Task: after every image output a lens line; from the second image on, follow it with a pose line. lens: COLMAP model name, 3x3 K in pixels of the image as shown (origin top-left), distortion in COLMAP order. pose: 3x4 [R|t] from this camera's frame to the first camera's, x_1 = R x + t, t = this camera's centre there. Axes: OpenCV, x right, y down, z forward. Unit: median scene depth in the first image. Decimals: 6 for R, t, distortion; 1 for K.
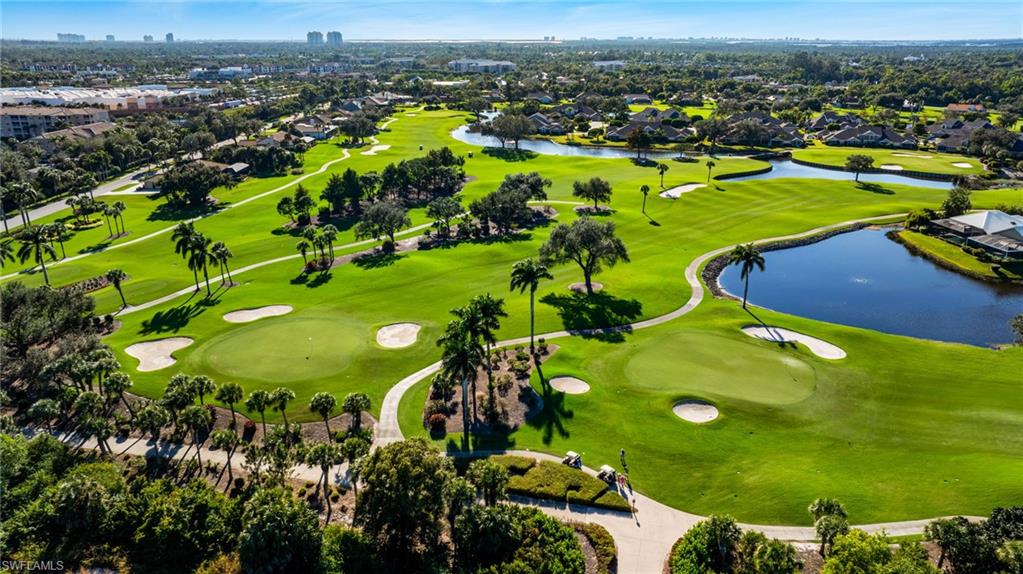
lens RADIAL K [[728.0, 0, 507.8], [0, 728.0, 282.3], [0, 0, 1]] dist [-0.049573, 0.056540]
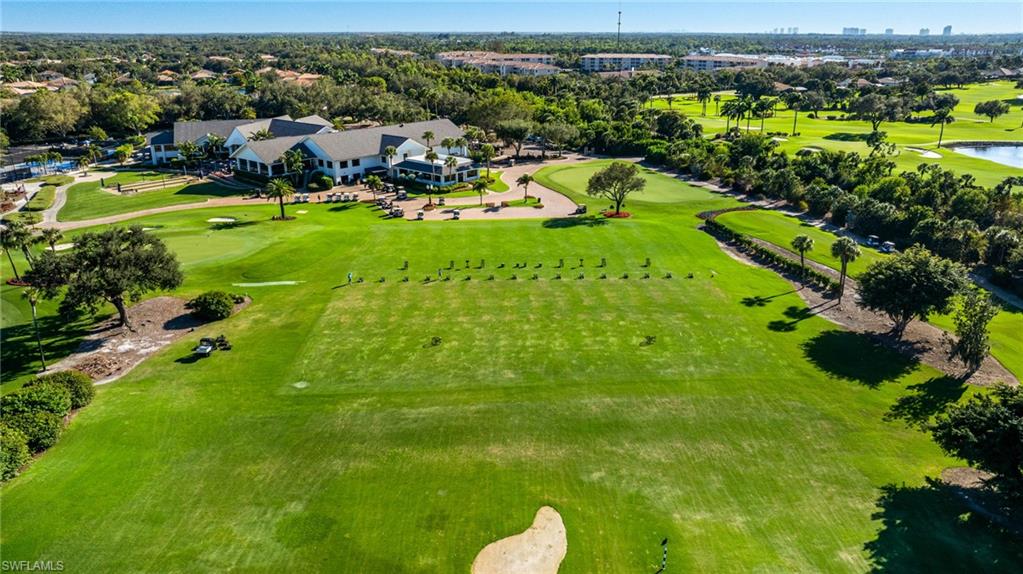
lens RADIAL K [[728.0, 0, 516.1], [0, 728.0, 292.0], [0, 0, 1]] dist [-0.049573, 0.056540]
pose [[0.579607, 0.275277, -0.766993, 0.184964], [-0.262545, 0.954110, 0.144032, 0.060630], [0.771444, 0.117888, 0.625282, -0.127224]]
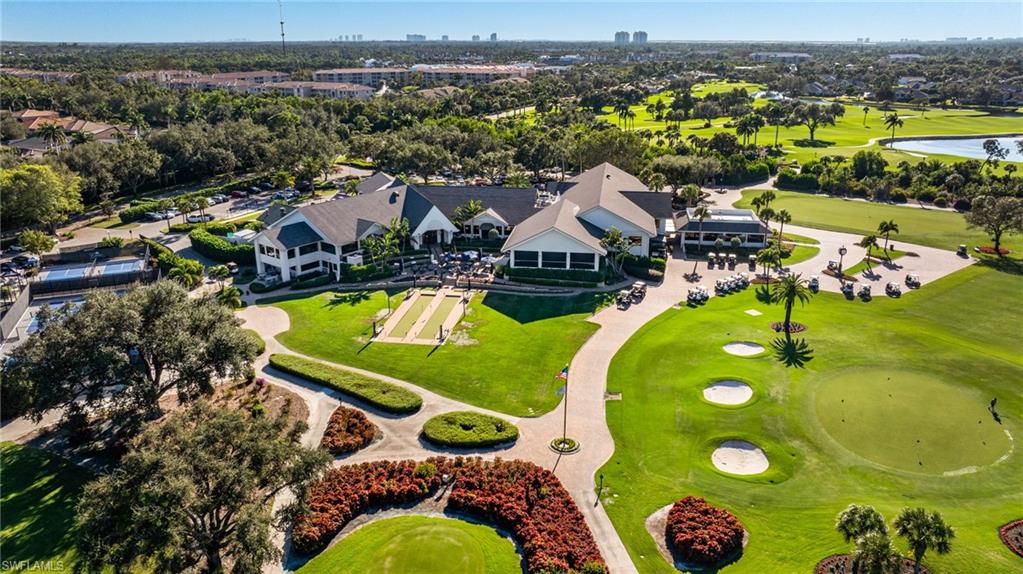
lens RADIAL K [[728.0, 0, 513.8], [0, 728.0, 294.9], [0, 0, 1]] dist [-0.049573, 0.056540]
pose [[0.929242, 0.119887, -0.349480, 0.016298], [-0.115382, 0.992747, 0.033765, 0.078752], [0.350993, 0.008947, 0.936335, -0.194528]]
